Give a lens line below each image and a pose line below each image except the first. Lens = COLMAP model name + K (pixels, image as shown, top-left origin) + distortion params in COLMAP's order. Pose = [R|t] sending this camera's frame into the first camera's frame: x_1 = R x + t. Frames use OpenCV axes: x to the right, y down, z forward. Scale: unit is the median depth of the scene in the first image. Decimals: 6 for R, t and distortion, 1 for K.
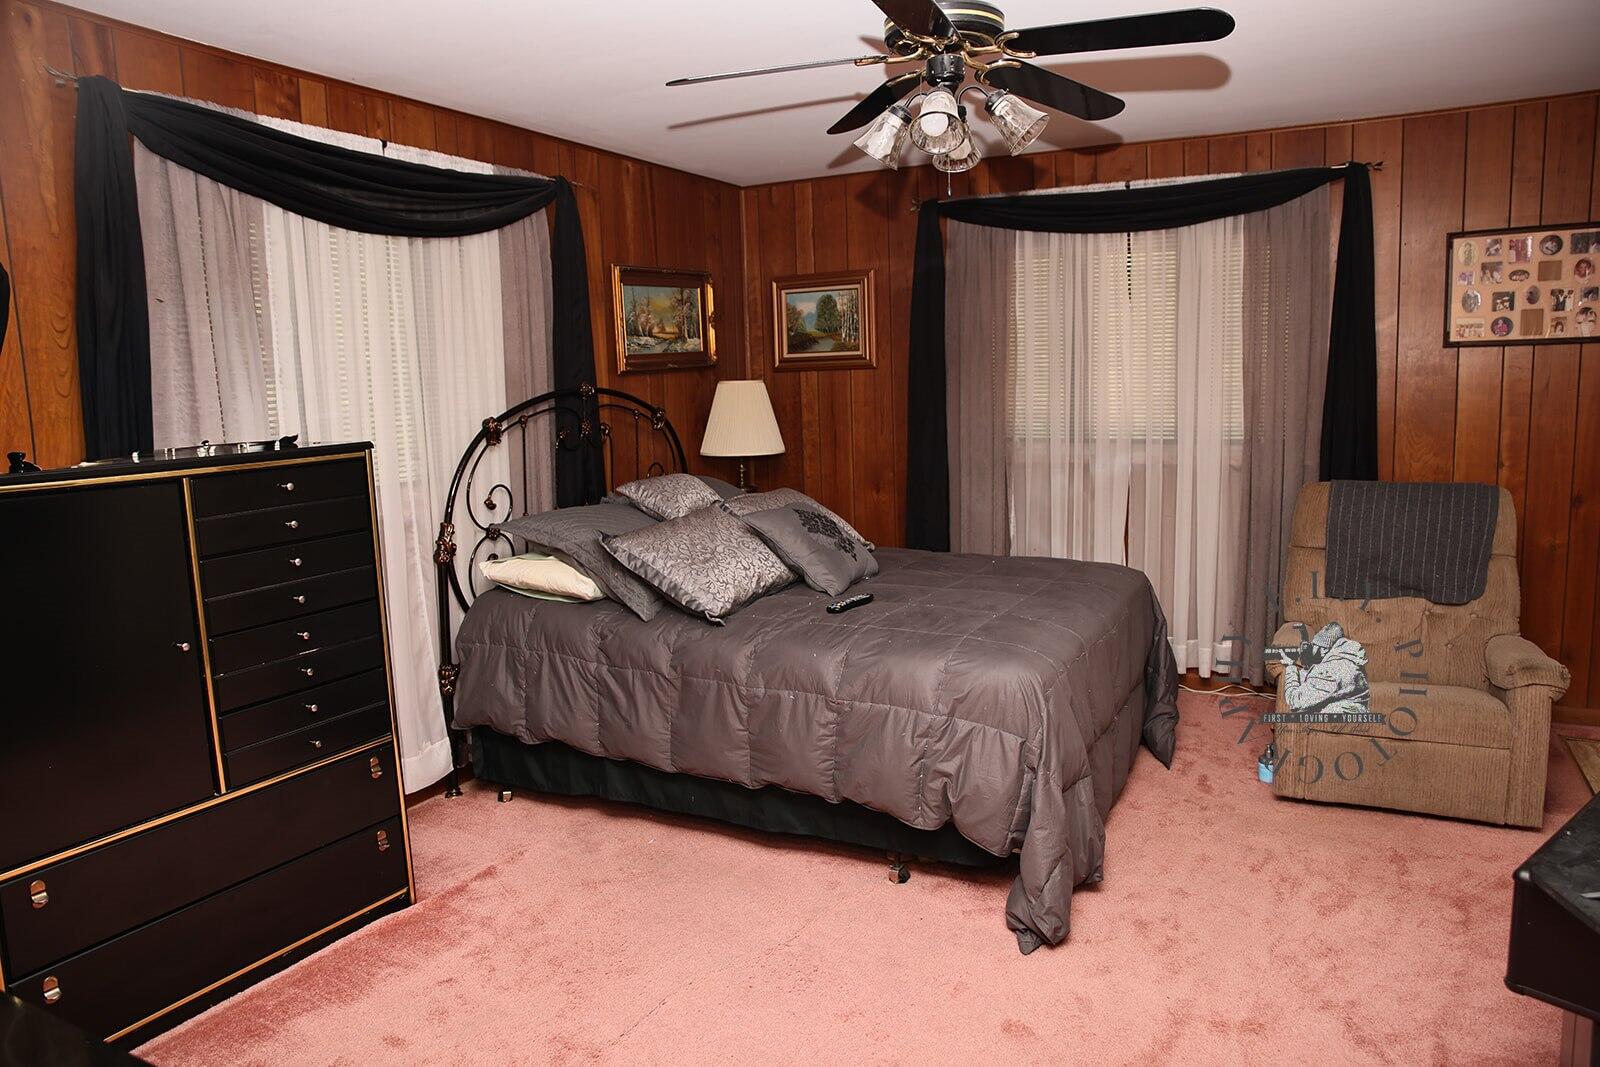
lens RADIAL K [[1107.5, 0, 800.0], [0, 1107.5, 533.5], [0, 0, 1]] dist [-0.130691, 0.086478]
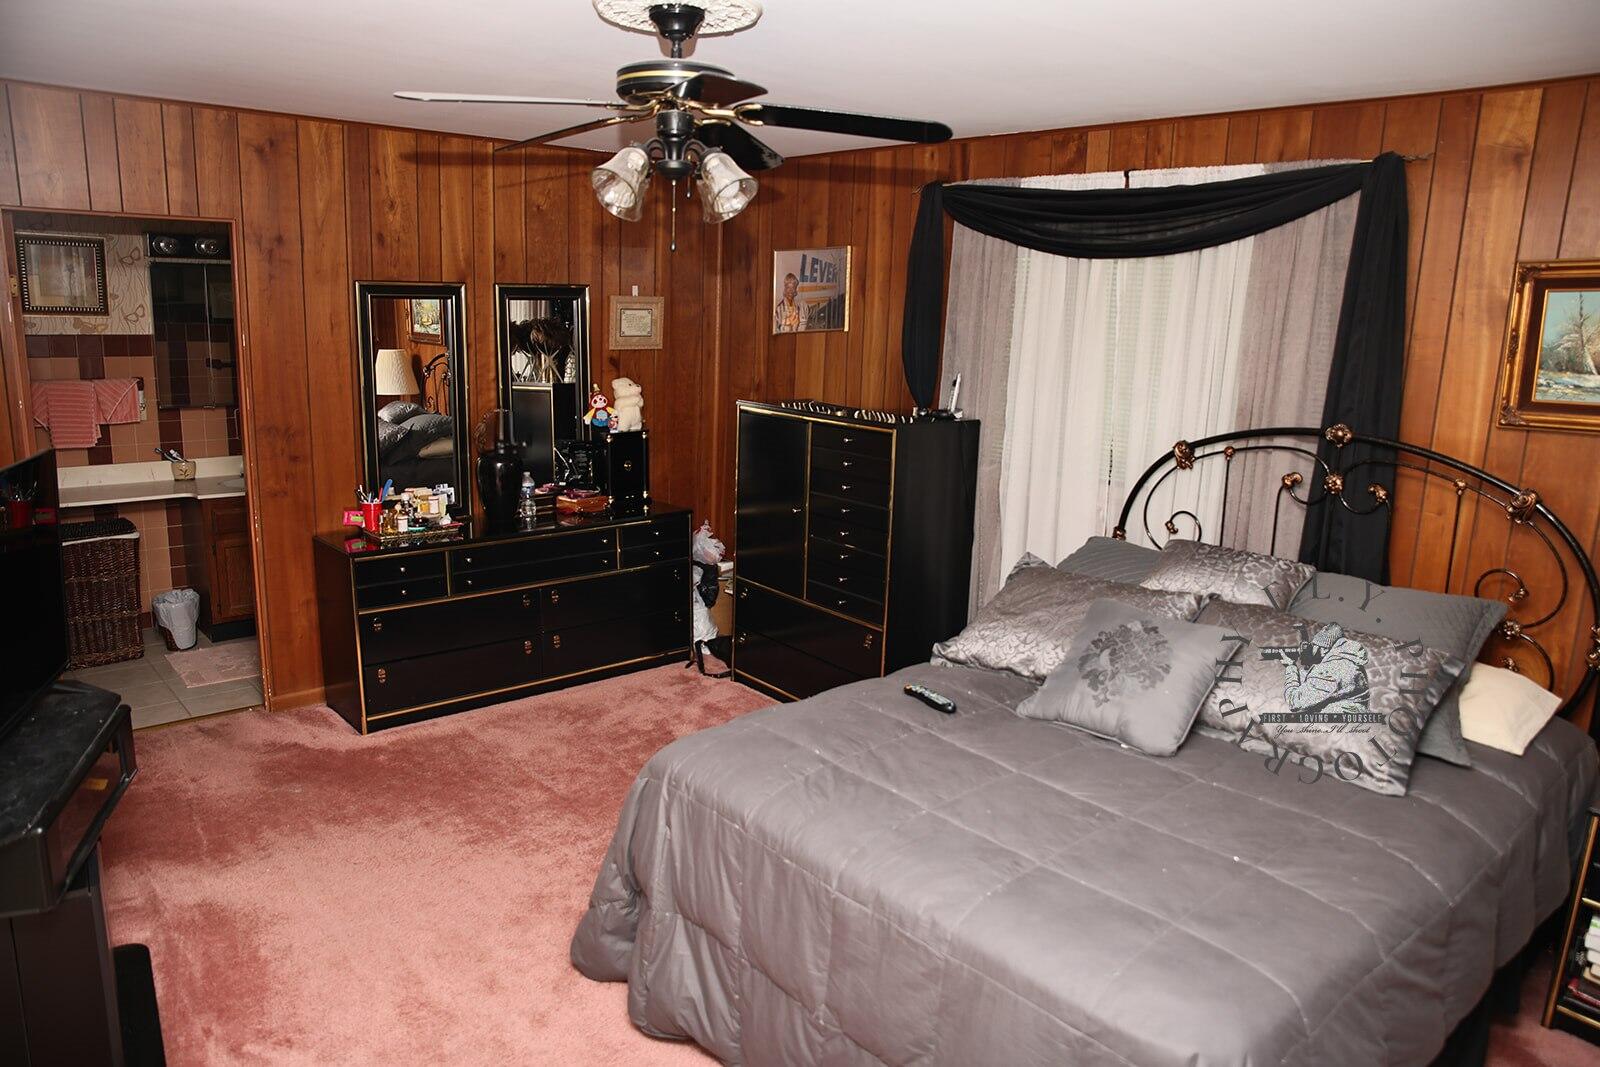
lens RADIAL K [[1107.5, 0, 800.0], [0, 1107.5, 533.5], [0, 0, 1]] dist [-0.130691, 0.086478]
pose [[-0.380987, 0.205800, -0.901385, 0.761391], [-0.146778, 0.949087, 0.278730, -0.257775], [0.912856, 0.238496, -0.331383, 1.080690]]
